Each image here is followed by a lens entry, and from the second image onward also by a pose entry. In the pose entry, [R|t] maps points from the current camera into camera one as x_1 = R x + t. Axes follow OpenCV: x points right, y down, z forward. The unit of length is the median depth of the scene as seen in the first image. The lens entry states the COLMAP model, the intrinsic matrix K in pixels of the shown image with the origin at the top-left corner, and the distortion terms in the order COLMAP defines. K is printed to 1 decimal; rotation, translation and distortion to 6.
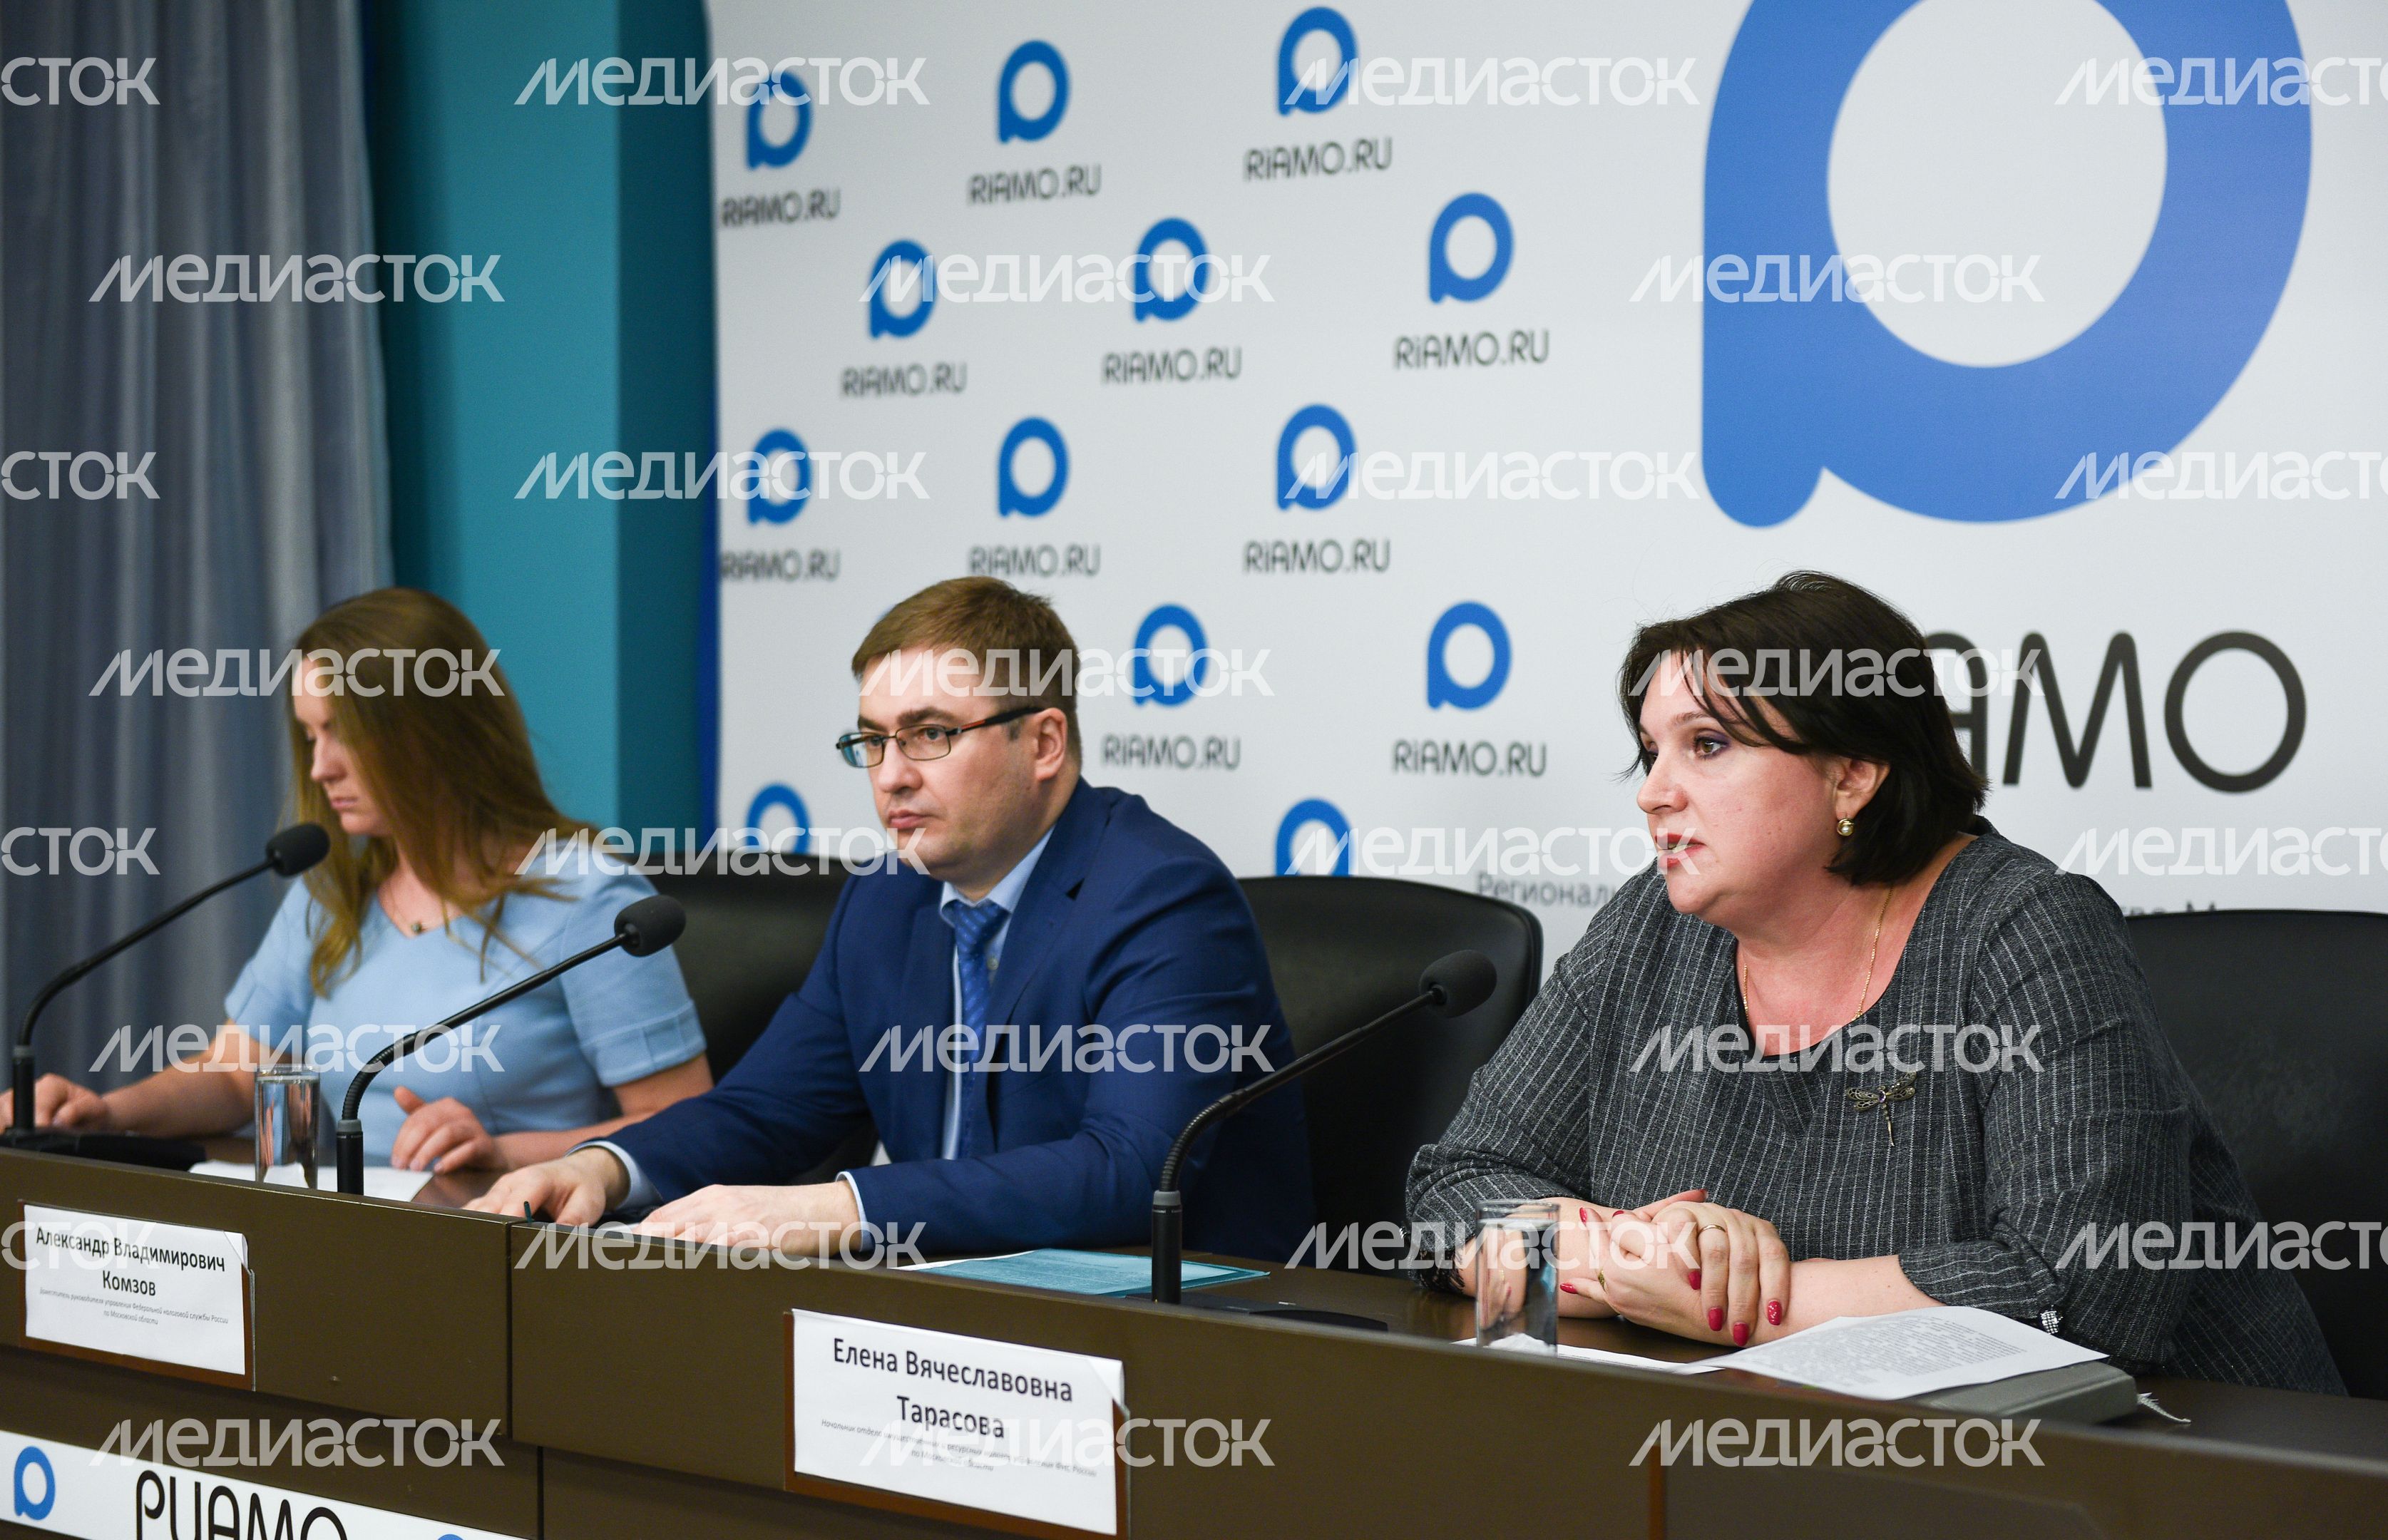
lens RADIAL K [[4753.3, 0, 1198.6], [0, 4753.3, 782.0], [0, 0, 1]] dist [-0.081123, 0.000000]
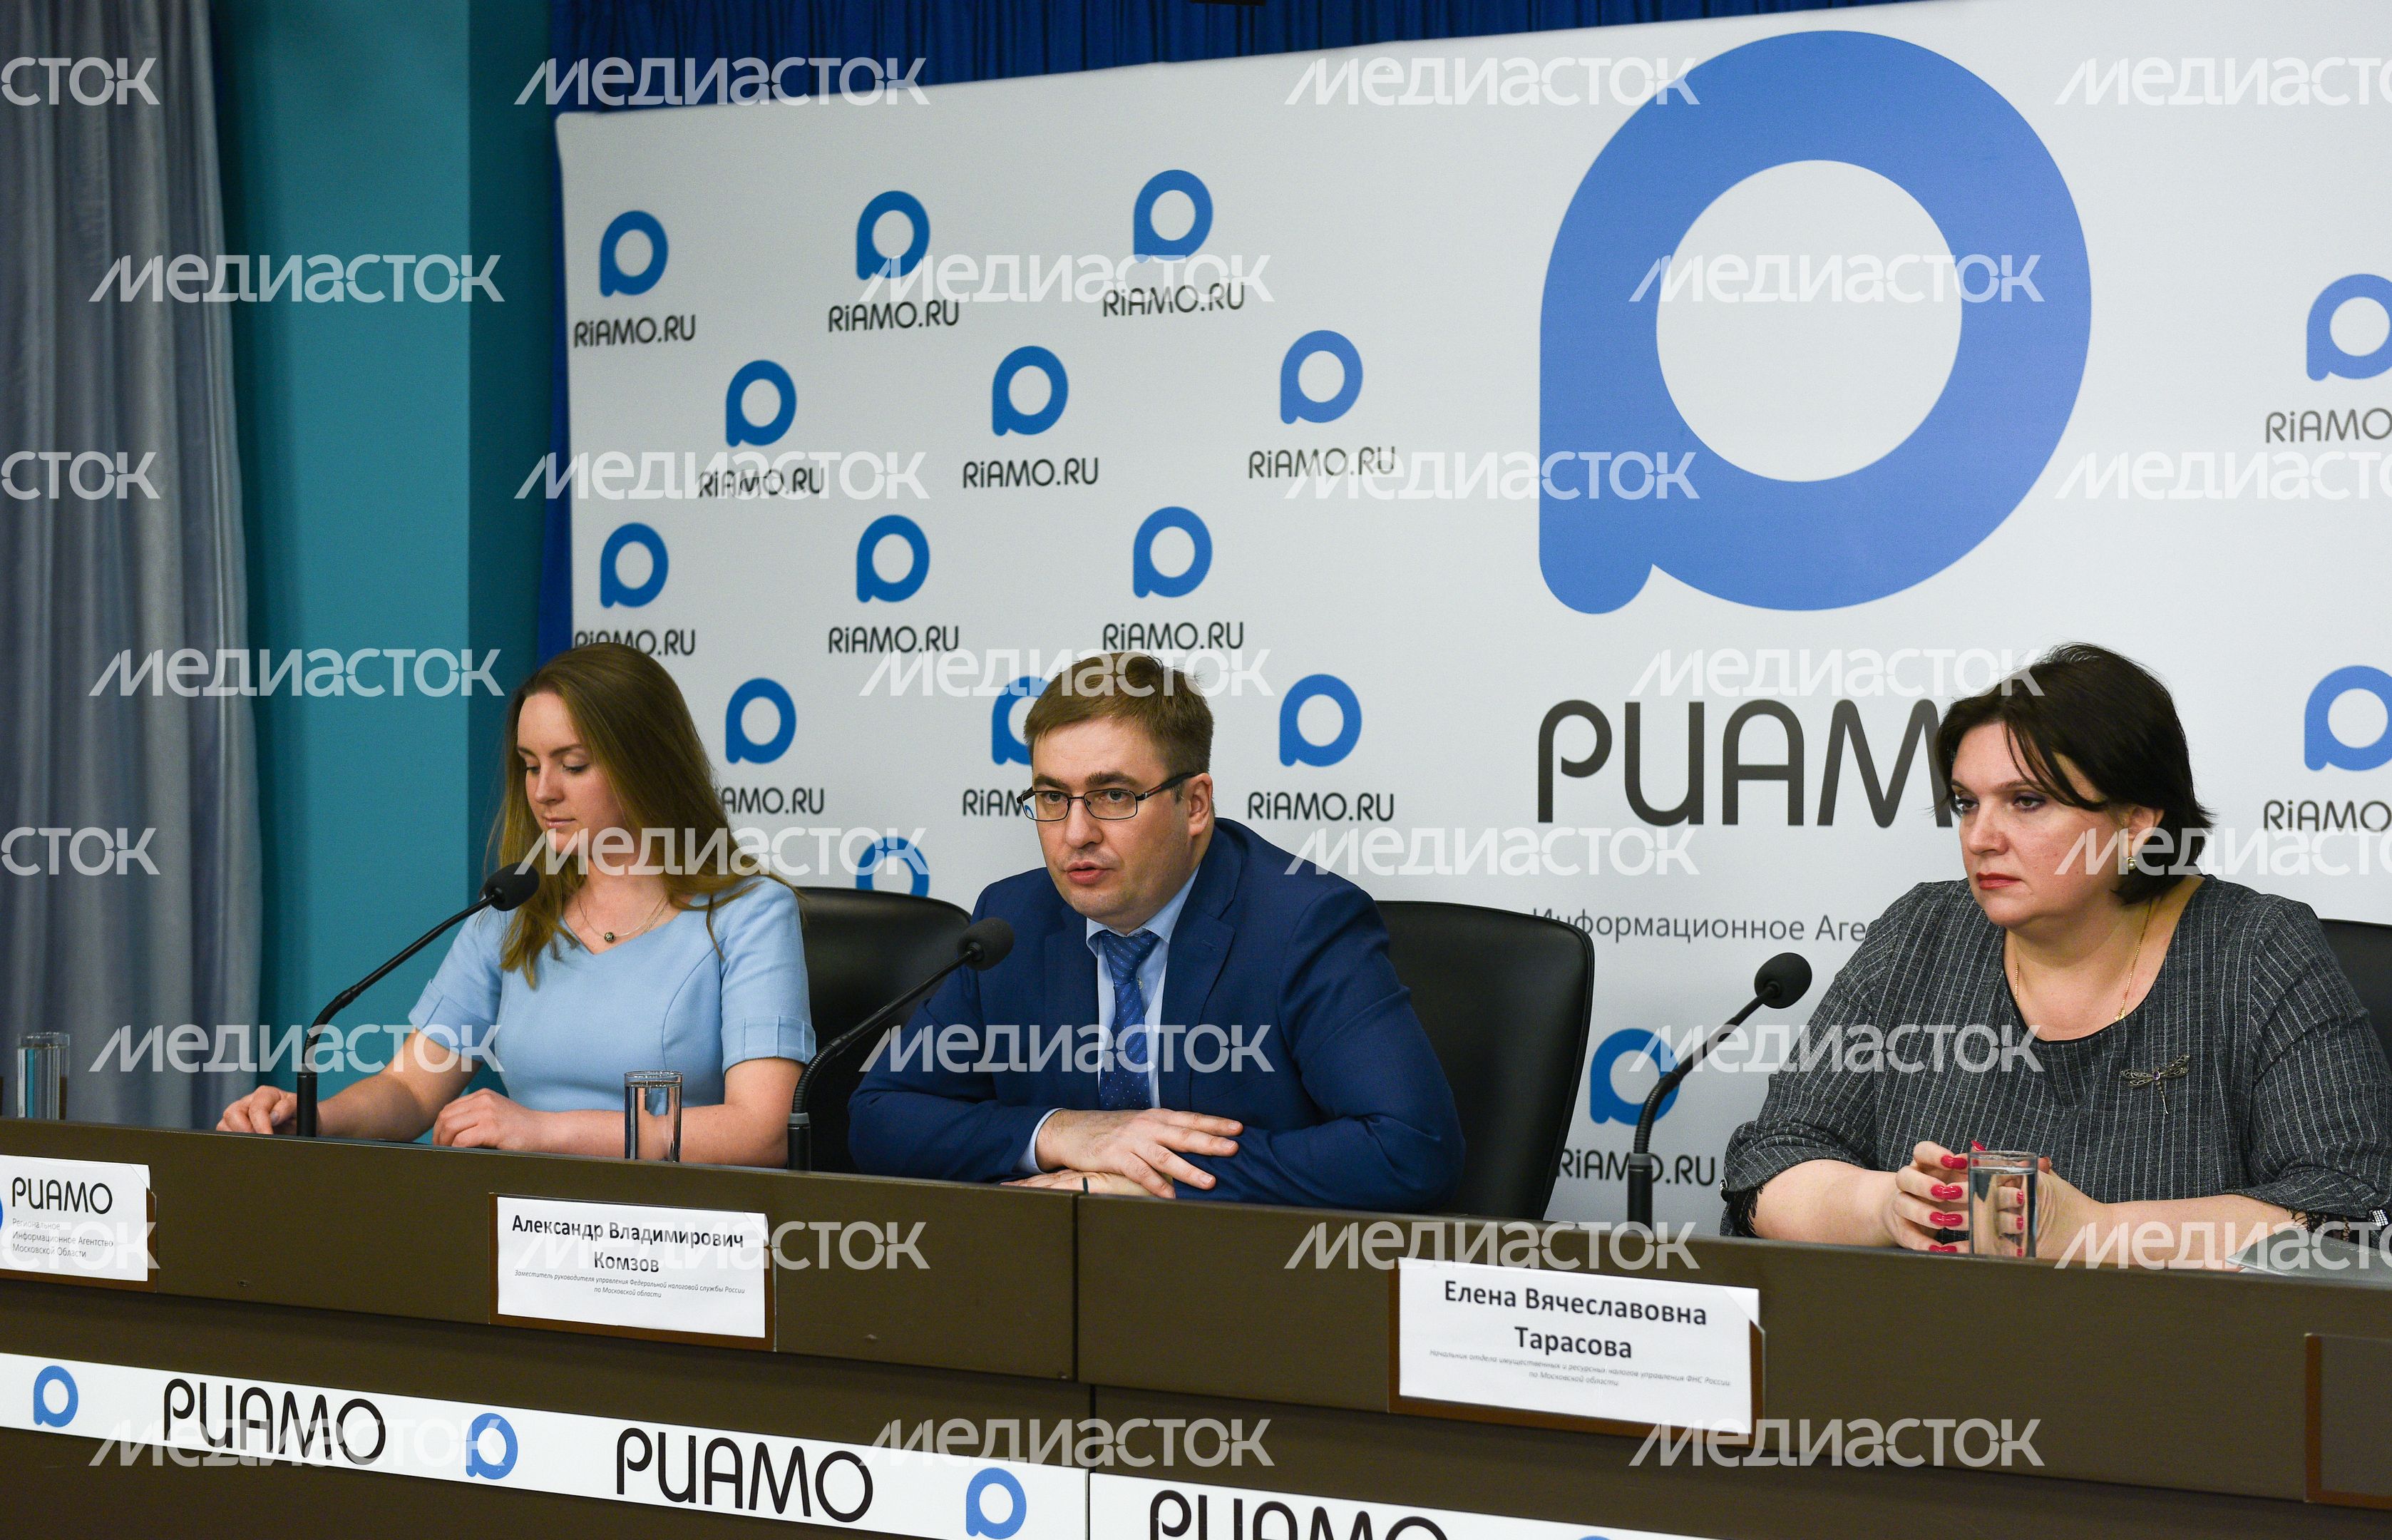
lens RADIAL K [[4082.6, 0, 1160.8], [0, 4082.6, 821.3], [0, 0, 1]] dist [0.101811, 0.000000]
pose [[0.976785, -0.003660, 0.214193, -0.271465], [0.004941, 0.999973, -0.005447, 0.005568], [-0.214167, 0.006379, 0.976776, 0.011698]]
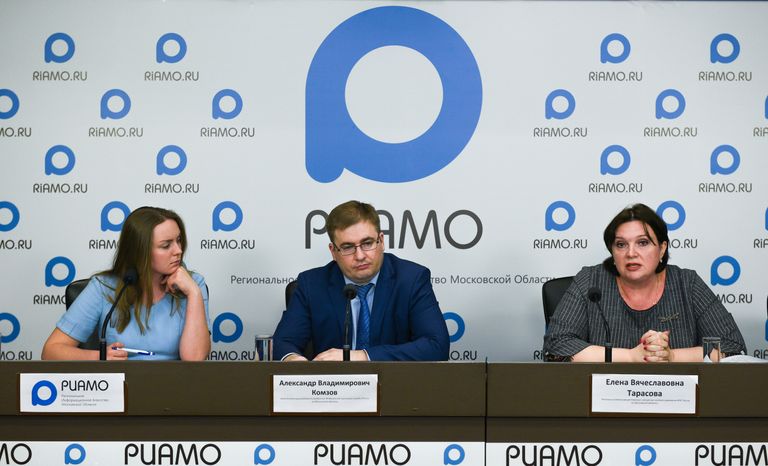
lens RADIAL K [[1493.9, 0, 390.3], [0, 1493.9, 234.0], [0, 0, 1]] dist [0.048982, 0.000000]
pose [[0.734088, -0.013255, 0.678925, -0.850463], [0.018916, 0.999821, -0.000933, -0.012849], [-0.678791, 0.013528, 0.734207, 0.098538]]
